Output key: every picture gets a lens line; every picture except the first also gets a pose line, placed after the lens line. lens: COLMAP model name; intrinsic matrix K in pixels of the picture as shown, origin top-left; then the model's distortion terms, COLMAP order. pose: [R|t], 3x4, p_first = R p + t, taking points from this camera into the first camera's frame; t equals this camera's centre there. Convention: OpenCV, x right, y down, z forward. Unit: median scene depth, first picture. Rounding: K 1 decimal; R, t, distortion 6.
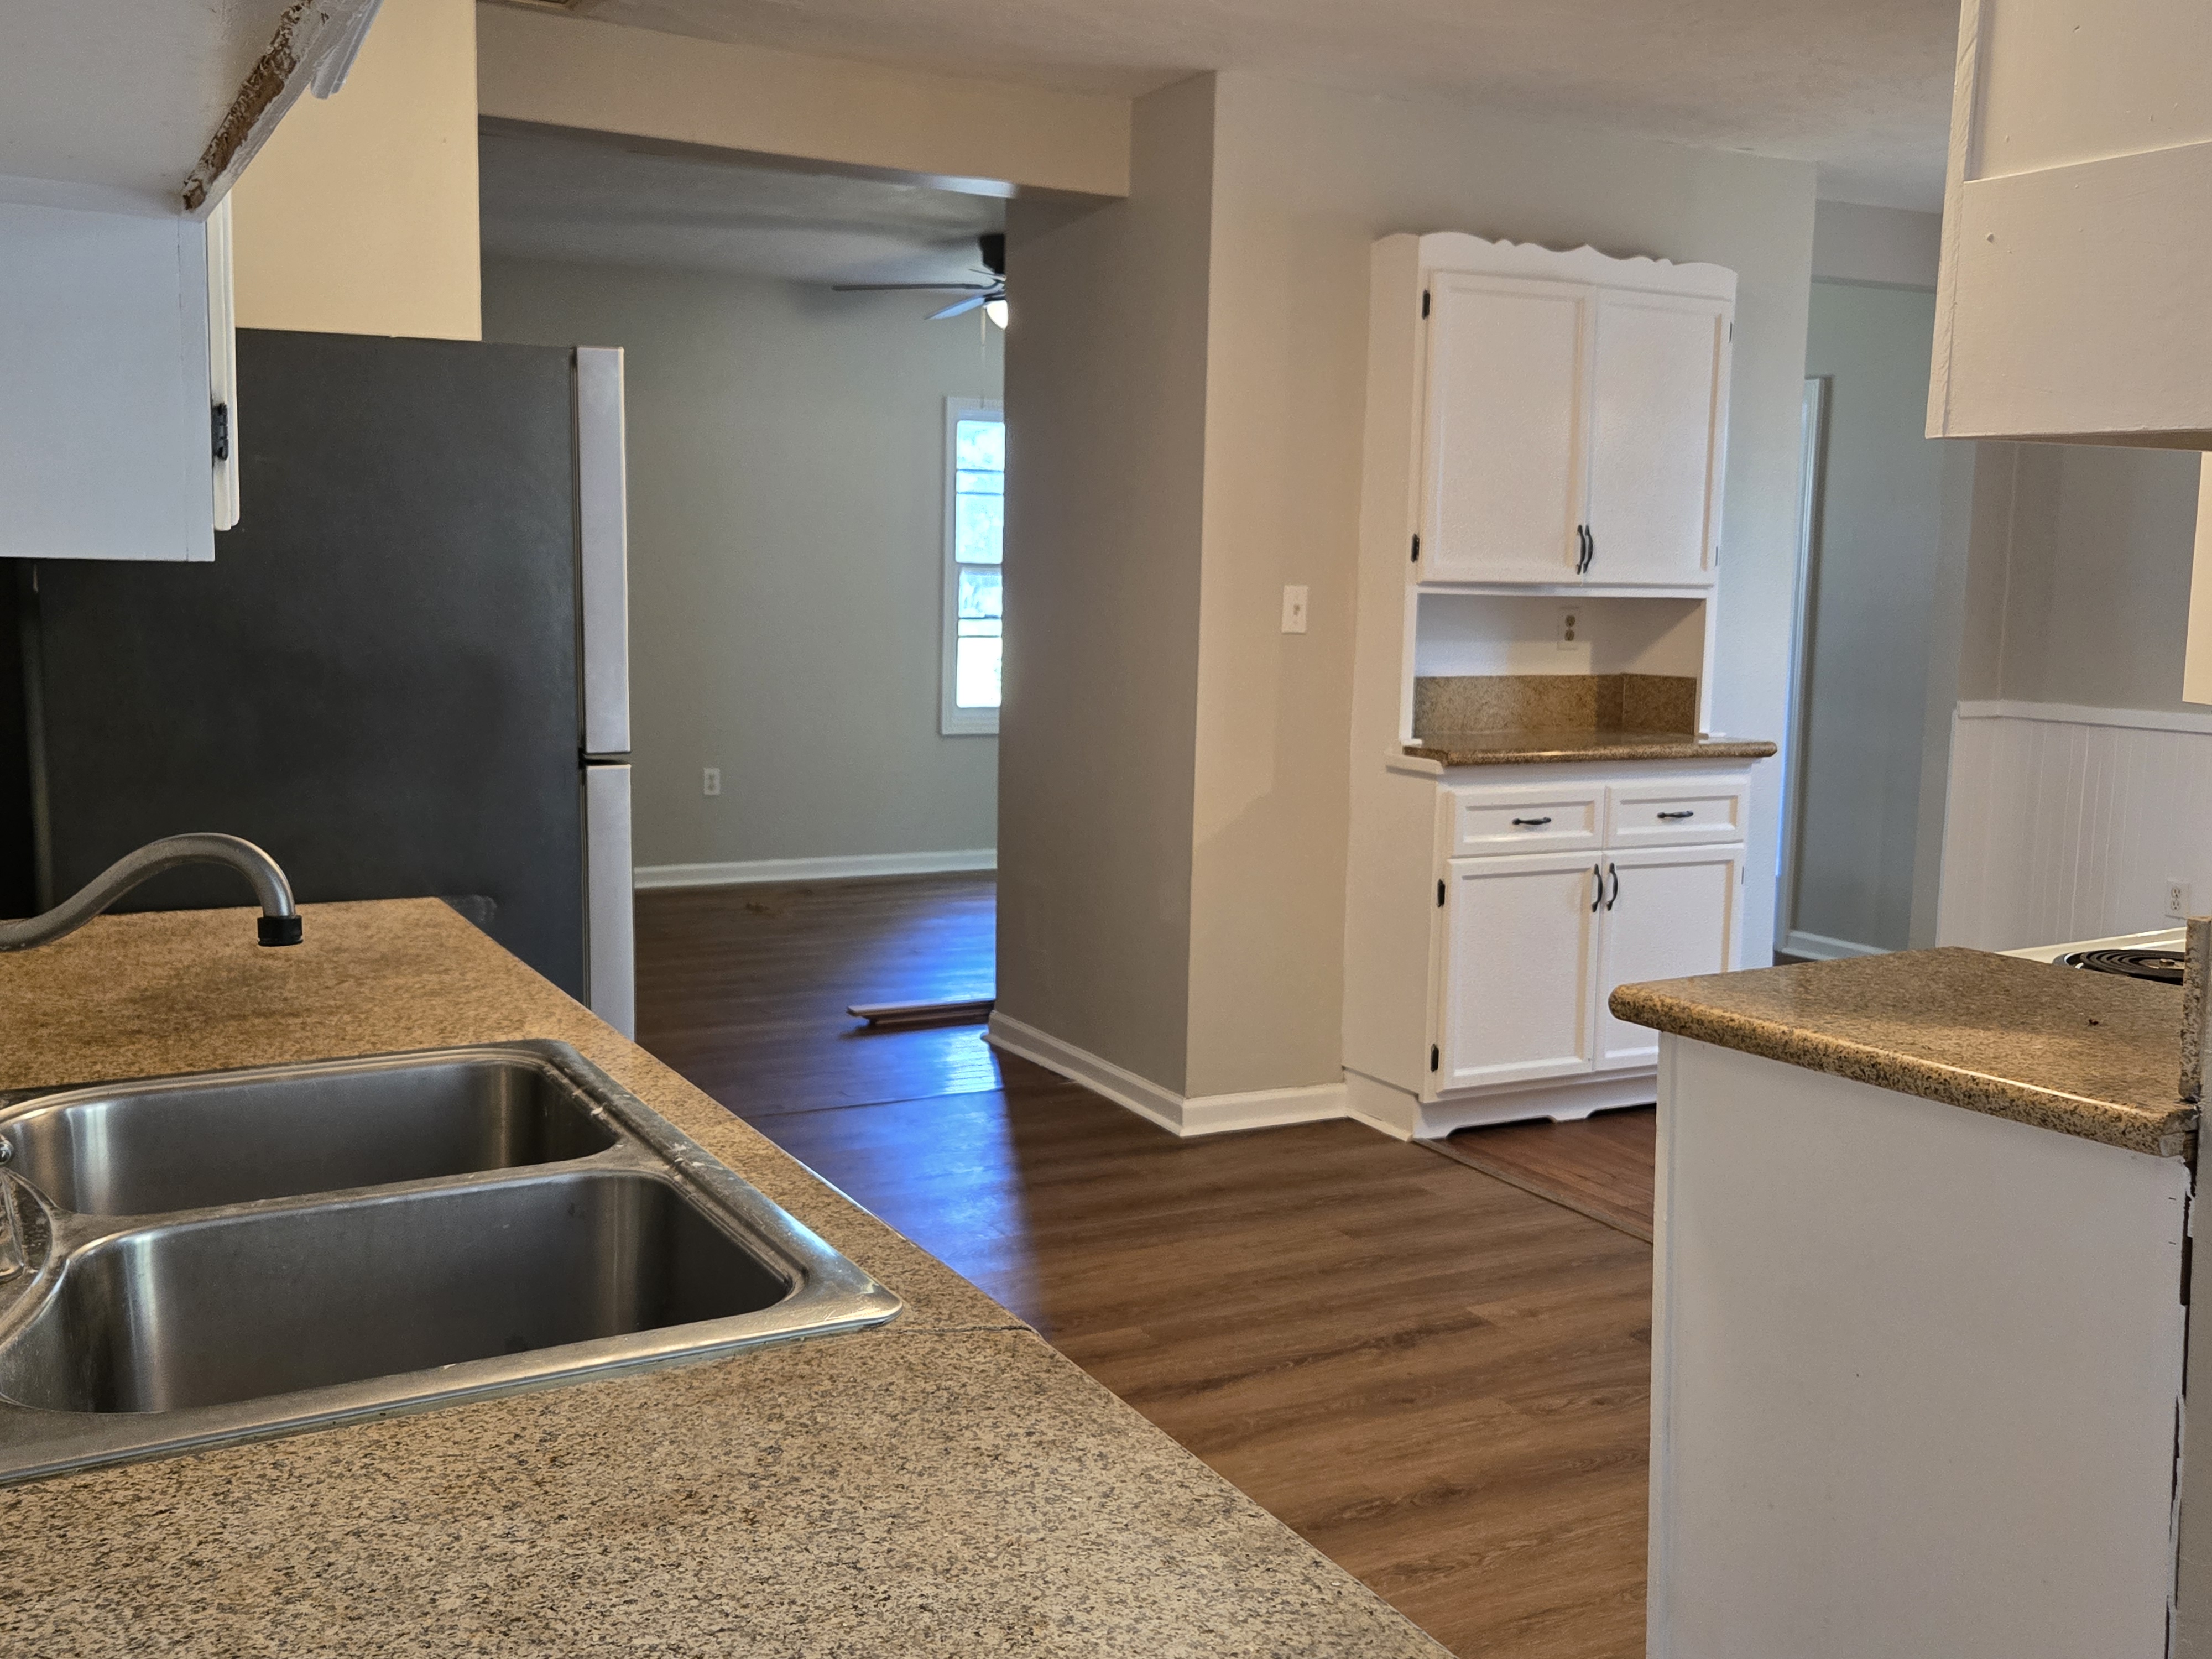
lens RADIAL K [[2085.8, 0, 1106.0], [0, 2085.8, 829.5], [0, 0, 1]] dist [0.089564, -0.092504]
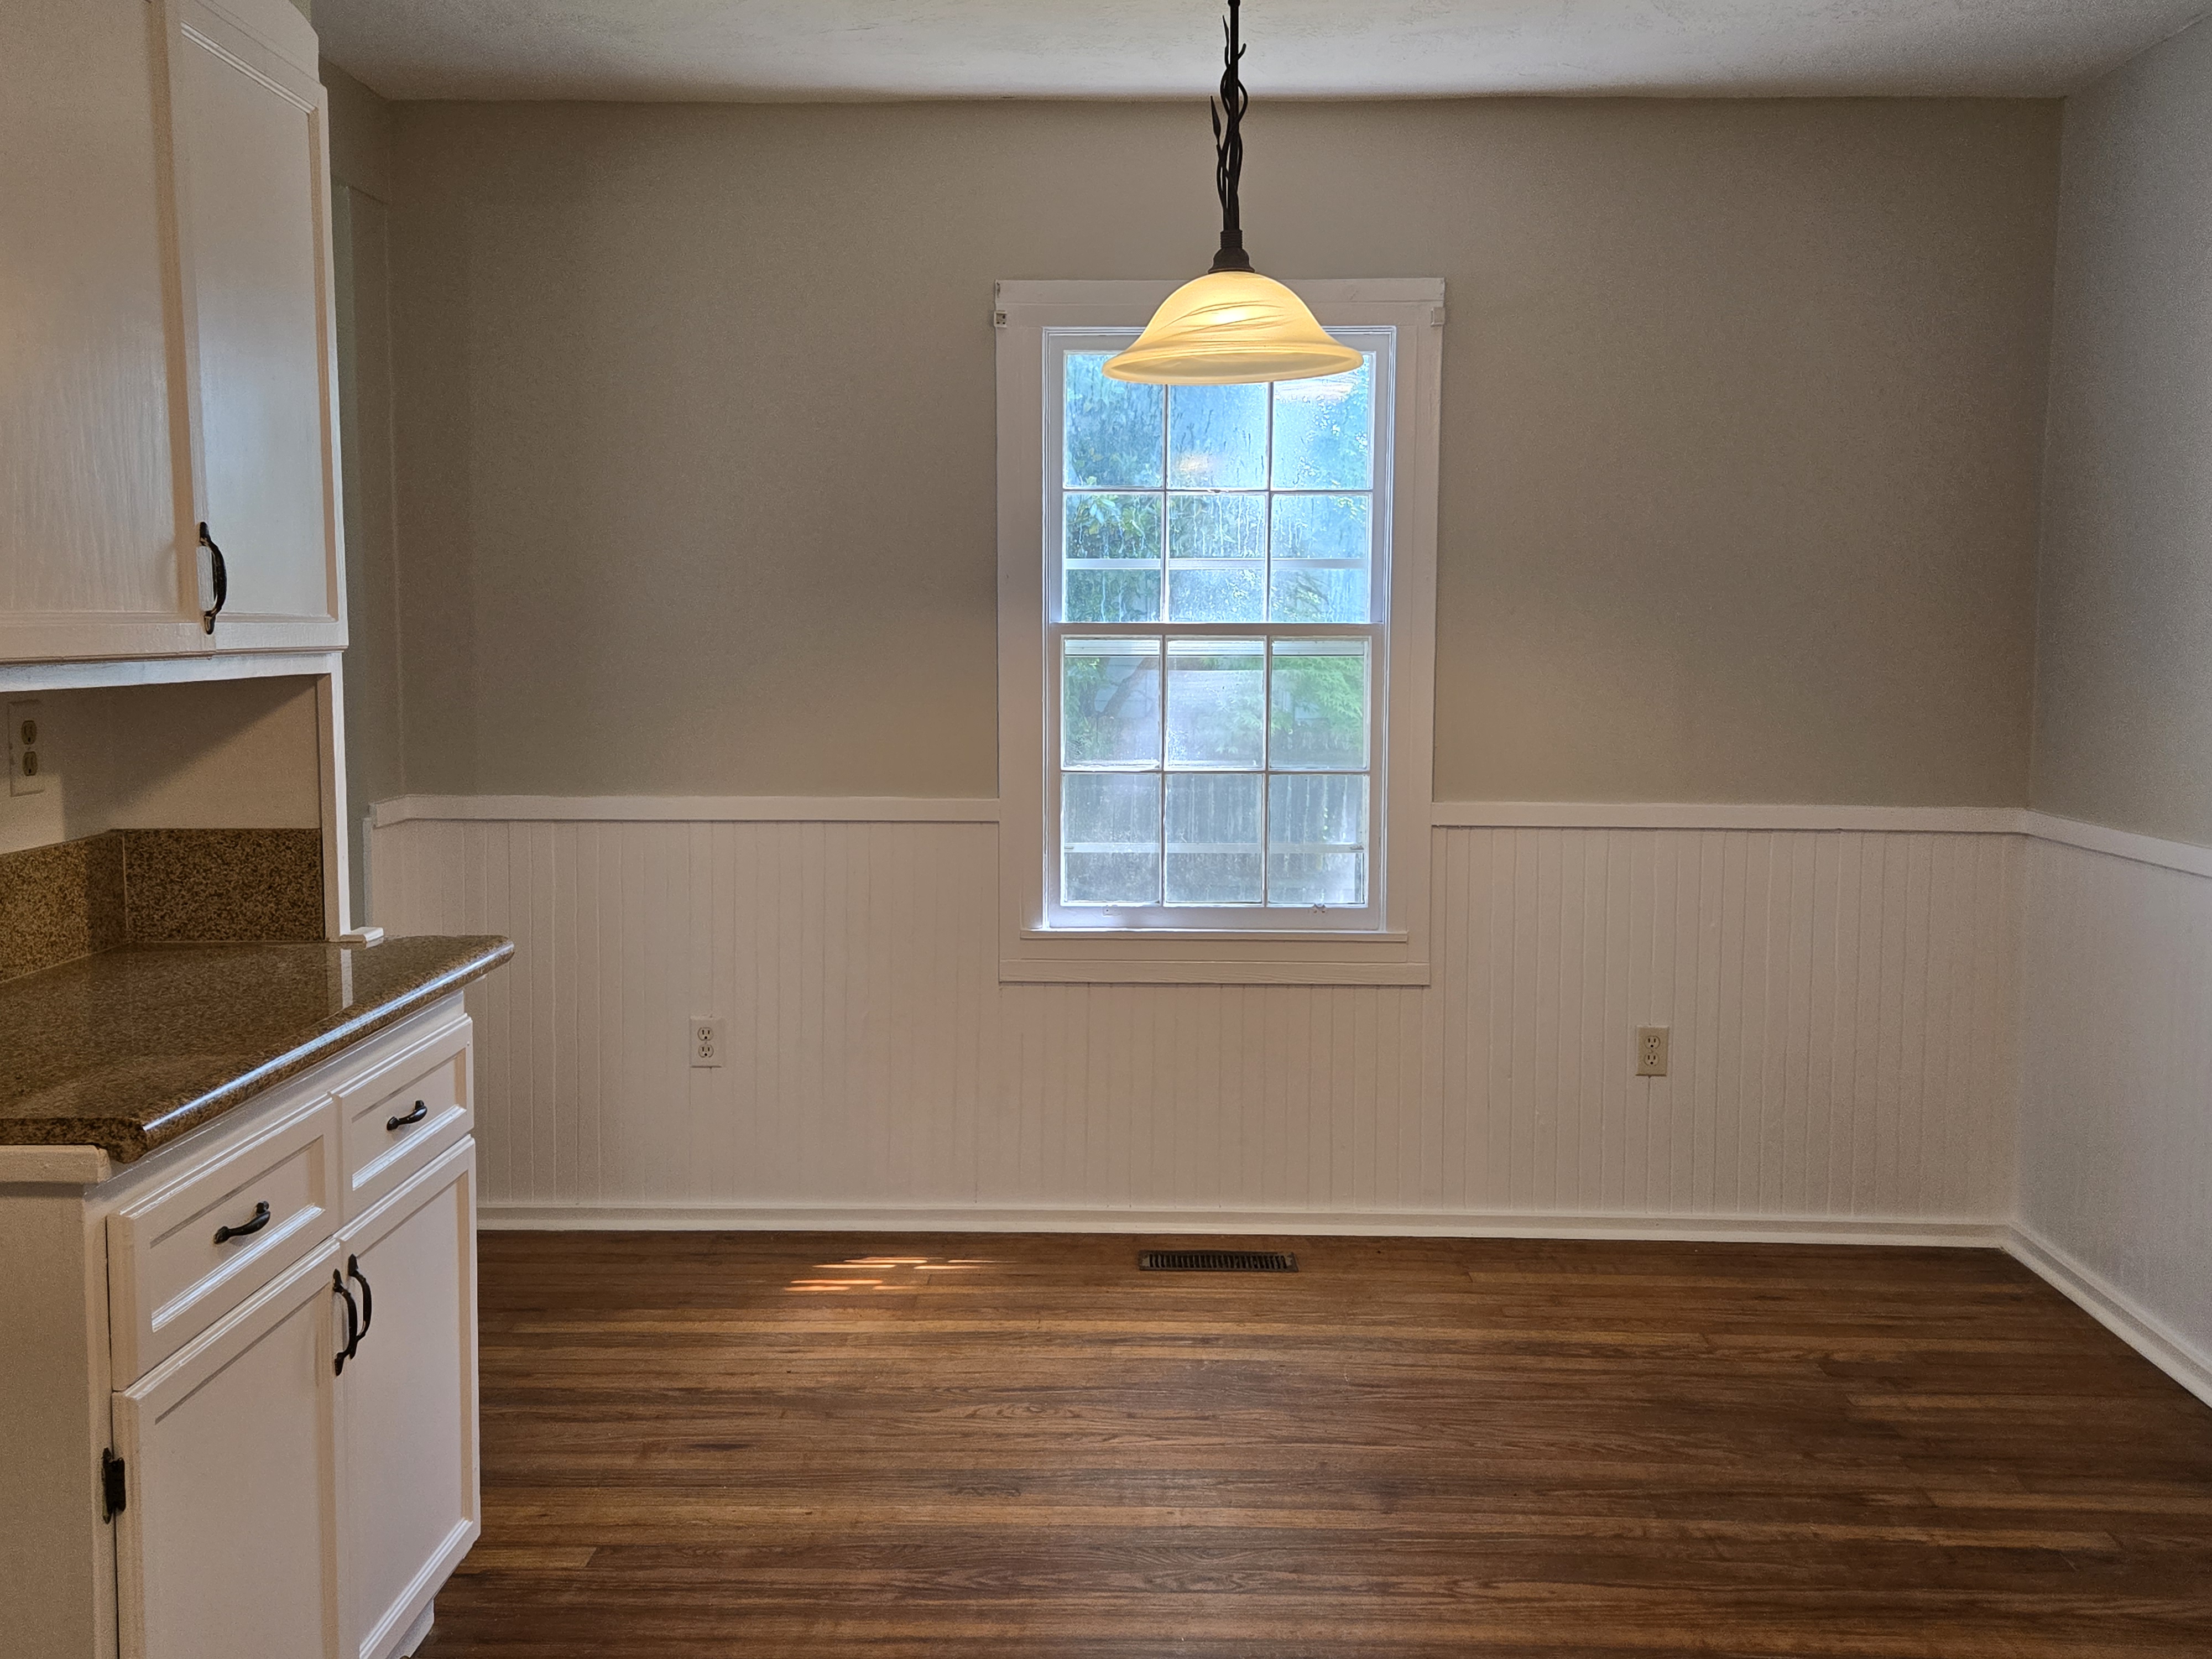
lens RADIAL K [[2085.8, 0, 1106.0], [0, 2085.8, 829.5], [0, 0, 1]] dist [0.089564, -0.092504]
pose [[0.509789, -0.107326, 0.853579, -0.058797], [0.114782, 0.991802, 0.056154, -0.081096], [-0.852608, 0.069349, 0.517929, 0.588554]]
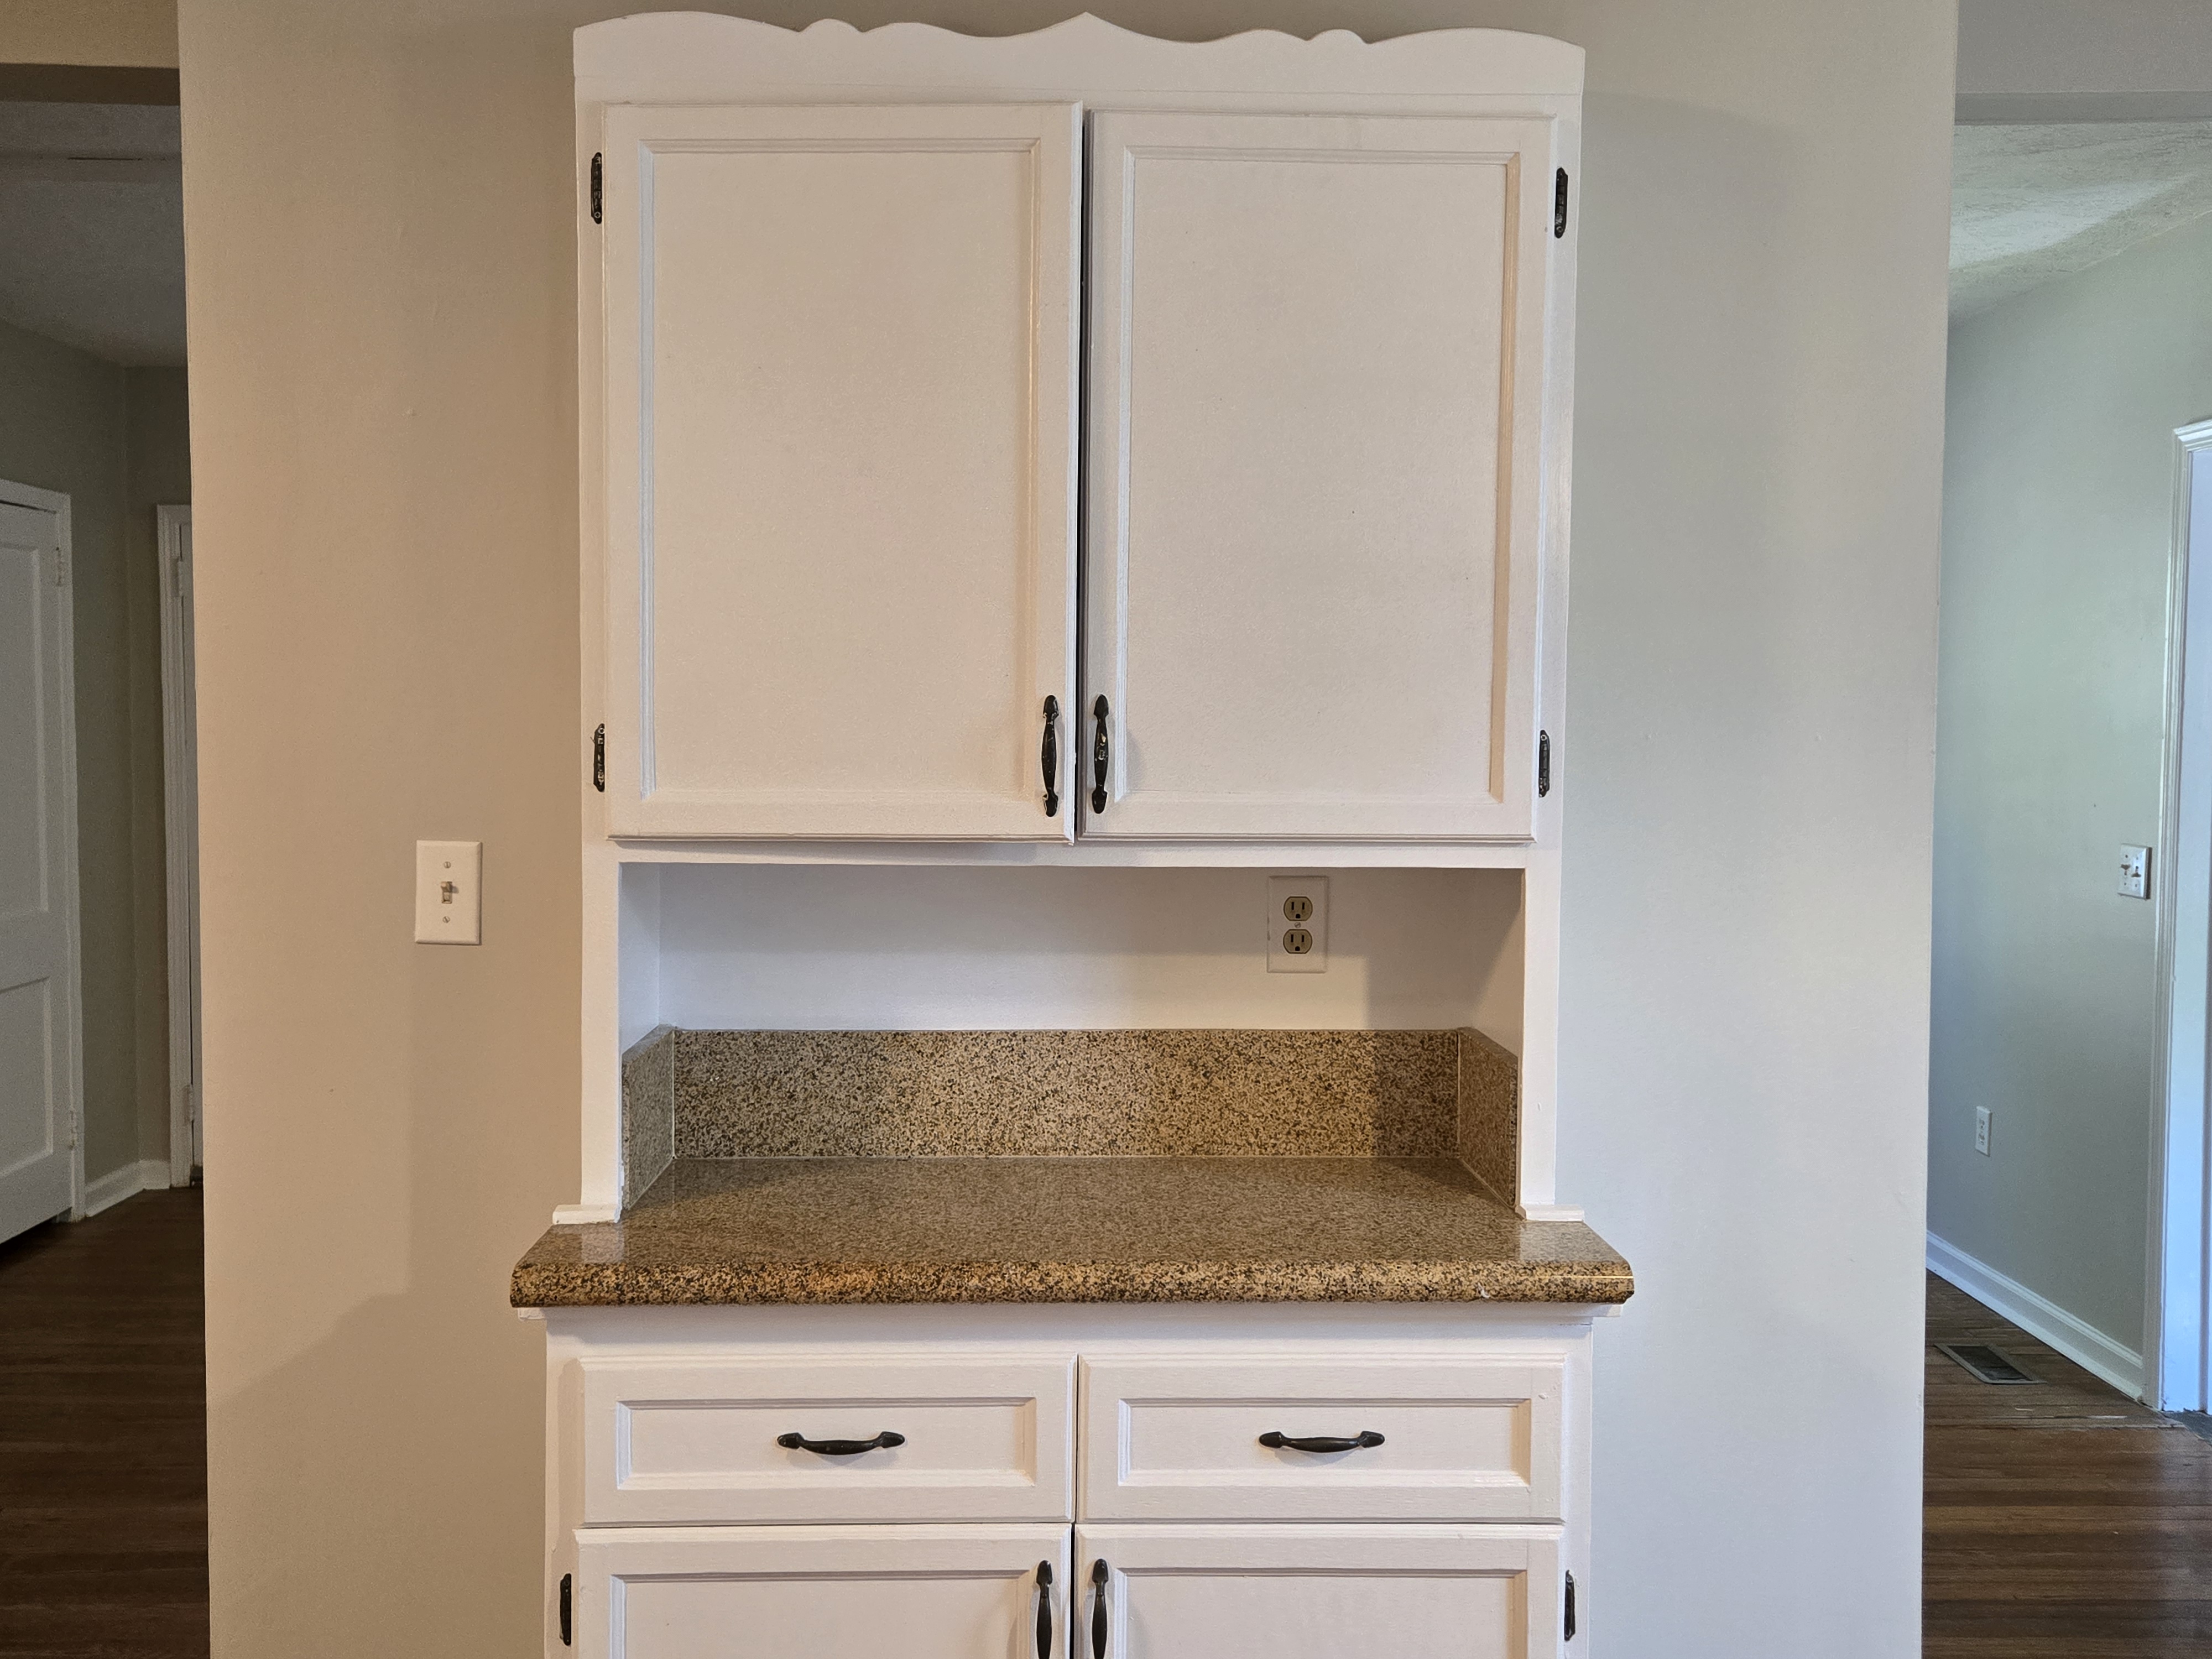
lens RADIAL K [[2037.1, 0, 1104.5], [0, 2037.1, 860.8], [0, 0, 1]] dist [0.113327, -0.262652]
pose [[0.887626, 0.015341, -0.460310, 0.400566], [-0.043126, 0.997822, -0.049905, -0.090613], [0.458542, 0.064148, 0.886354, 0.631876]]
